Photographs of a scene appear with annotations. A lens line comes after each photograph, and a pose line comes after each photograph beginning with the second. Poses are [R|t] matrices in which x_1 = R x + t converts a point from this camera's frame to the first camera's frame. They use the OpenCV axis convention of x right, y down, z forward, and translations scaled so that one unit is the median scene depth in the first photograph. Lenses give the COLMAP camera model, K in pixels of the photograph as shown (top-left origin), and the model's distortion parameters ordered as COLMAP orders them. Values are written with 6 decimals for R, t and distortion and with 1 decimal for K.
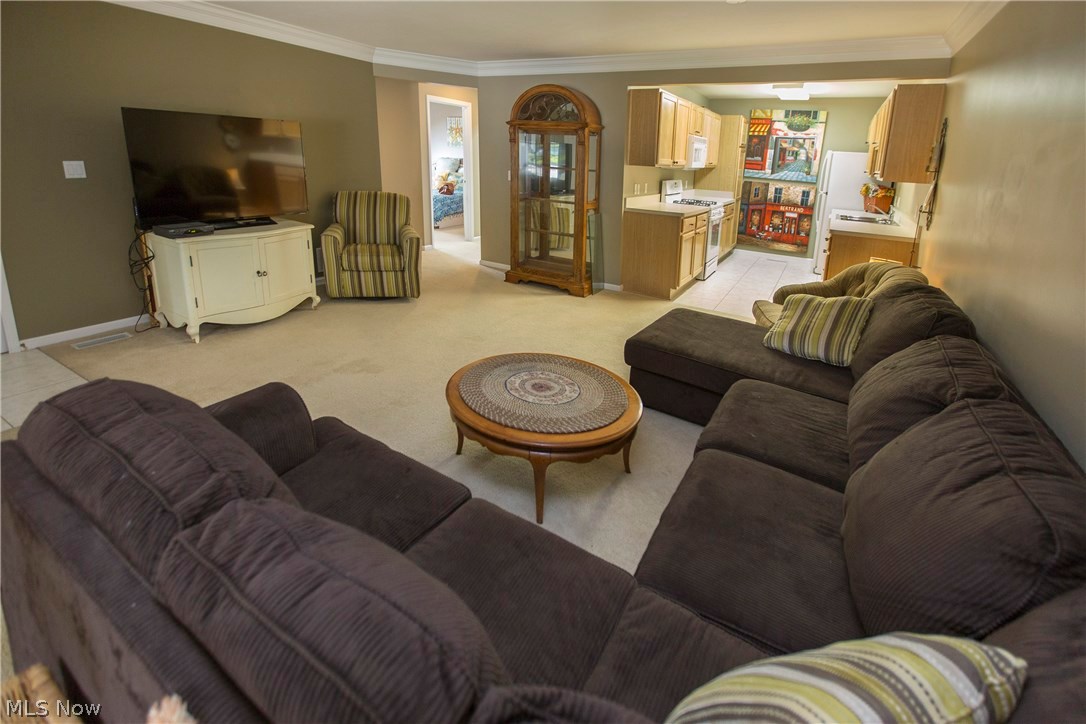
lens RADIAL K [[470.2, 0, 569.1], [0, 470.2, 236.2], [0, 0, 1]] dist [0.000589, 0.000040]
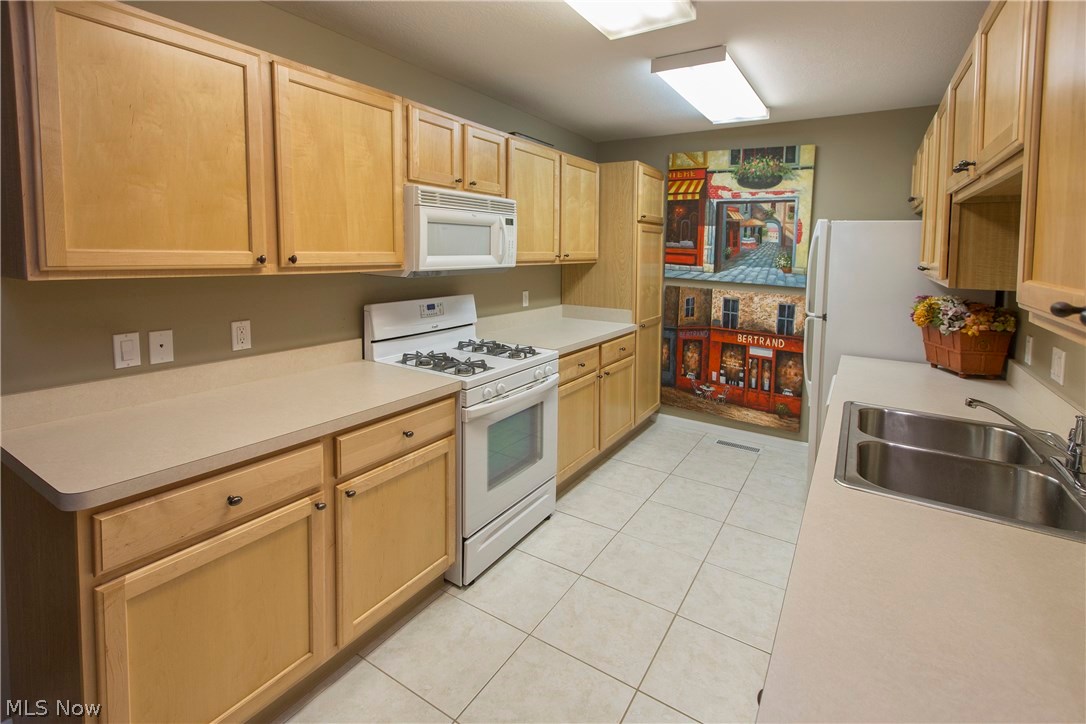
lens RADIAL K [[511.5, 0, 498.0], [0, 511.5, 272.4], [0, 0, 1]] dist [0.003842, 0.003712]
pose [[0.994451, -0.024451, -0.102320, 0.253589], [0.011534, 0.992092, -0.124985, -0.065077], [0.104566, 0.123111, 0.986869, 0.424273]]
